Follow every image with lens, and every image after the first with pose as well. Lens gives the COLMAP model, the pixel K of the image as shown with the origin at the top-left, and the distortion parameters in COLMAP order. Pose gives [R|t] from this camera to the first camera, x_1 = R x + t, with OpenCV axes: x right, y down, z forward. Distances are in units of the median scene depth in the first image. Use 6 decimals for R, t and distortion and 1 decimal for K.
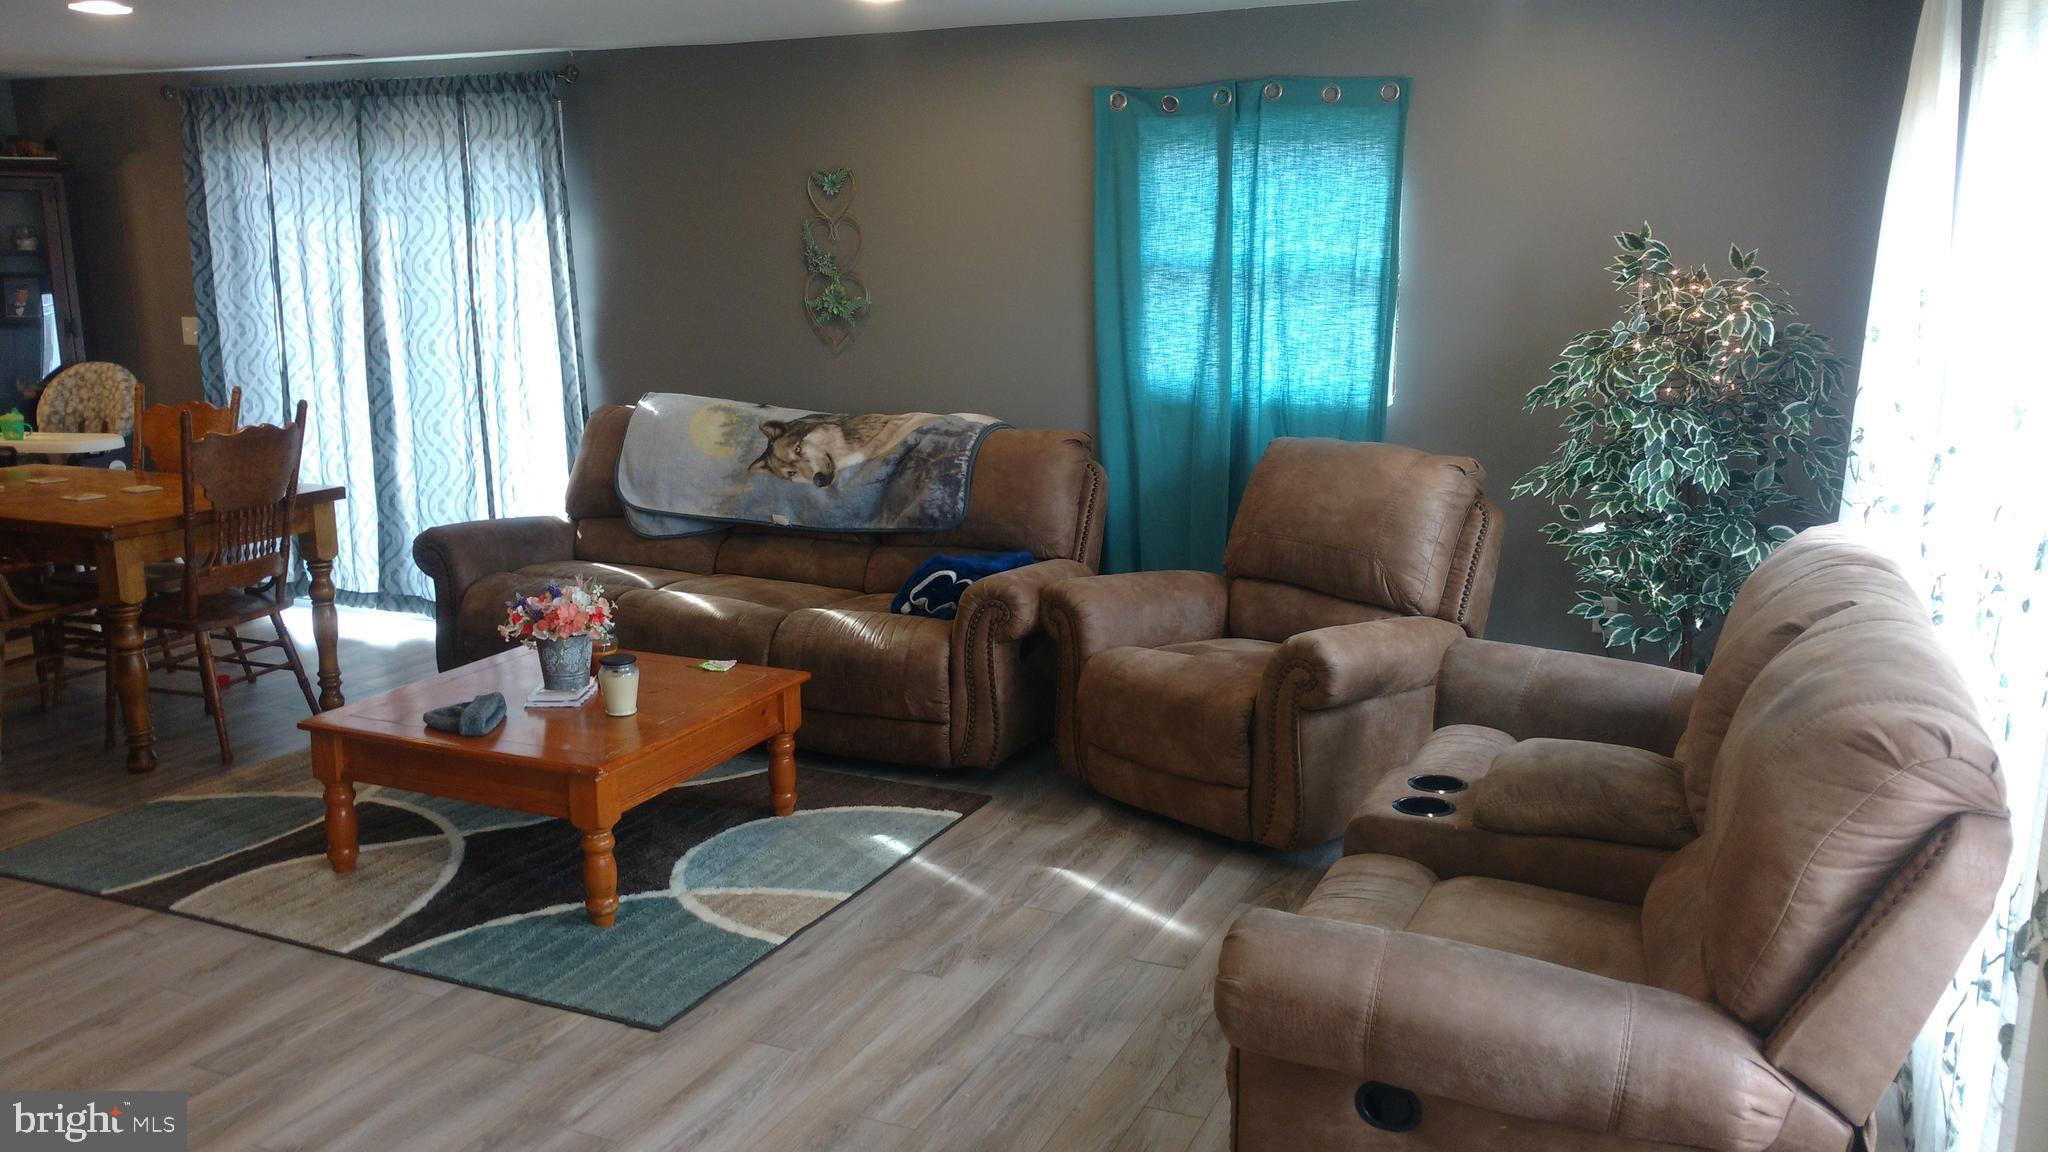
lens RADIAL K [[1593.5, 0, 1036.9], [0, 1593.5, 570.2], [0, 0, 1]] dist [0.003977, 0.007235]
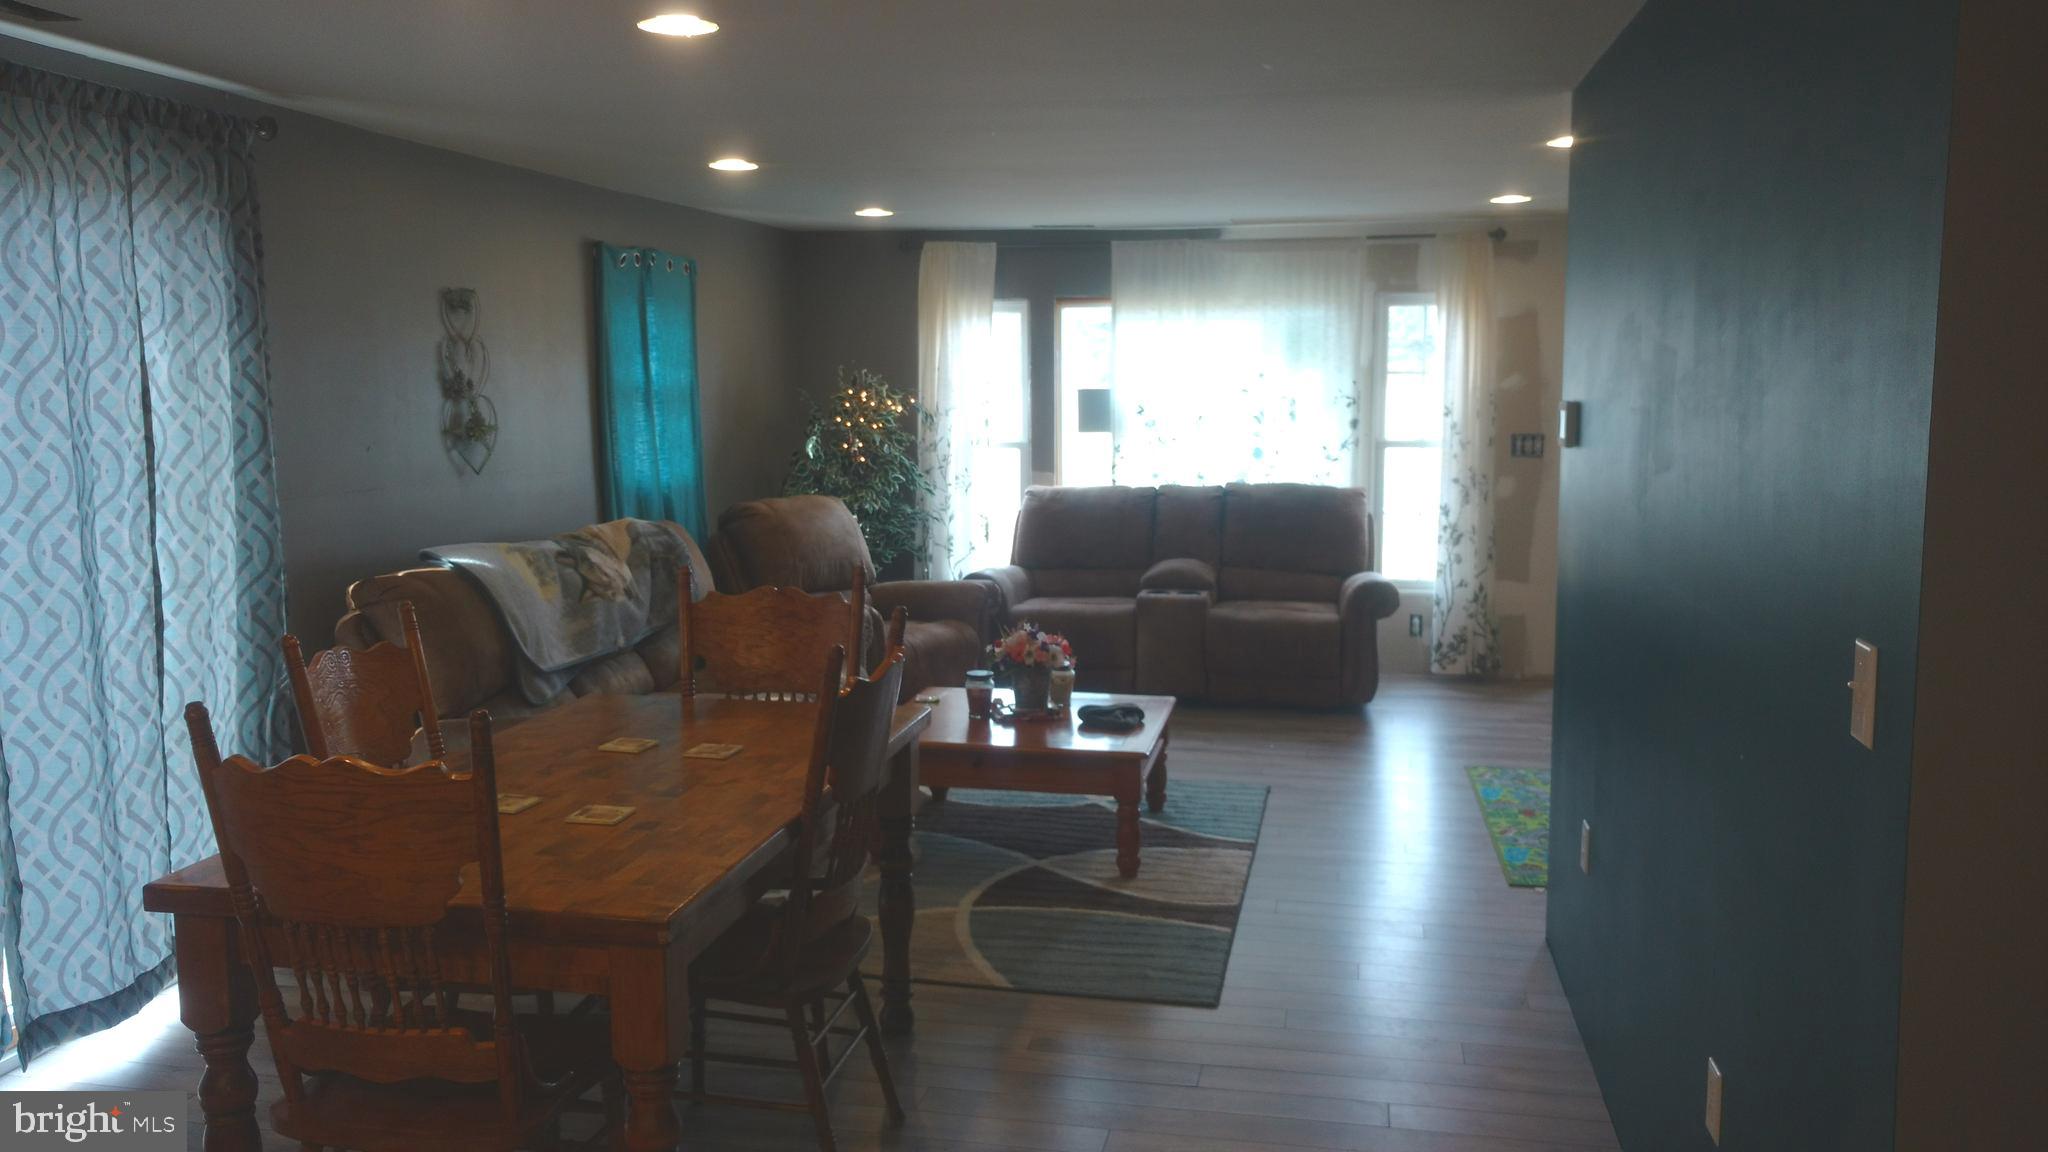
lens RADIAL K [[1593.5, 0, 1036.9], [0, 1593.5, 570.2], [0, 0, 1]] dist [0.003977, 0.007235]
pose [[-0.201080, -0.113286, 0.973002, -1.413636], [0.199415, 0.967757, 0.153886, -0.212814], [-0.959062, 0.224975, -0.172006, 1.099007]]
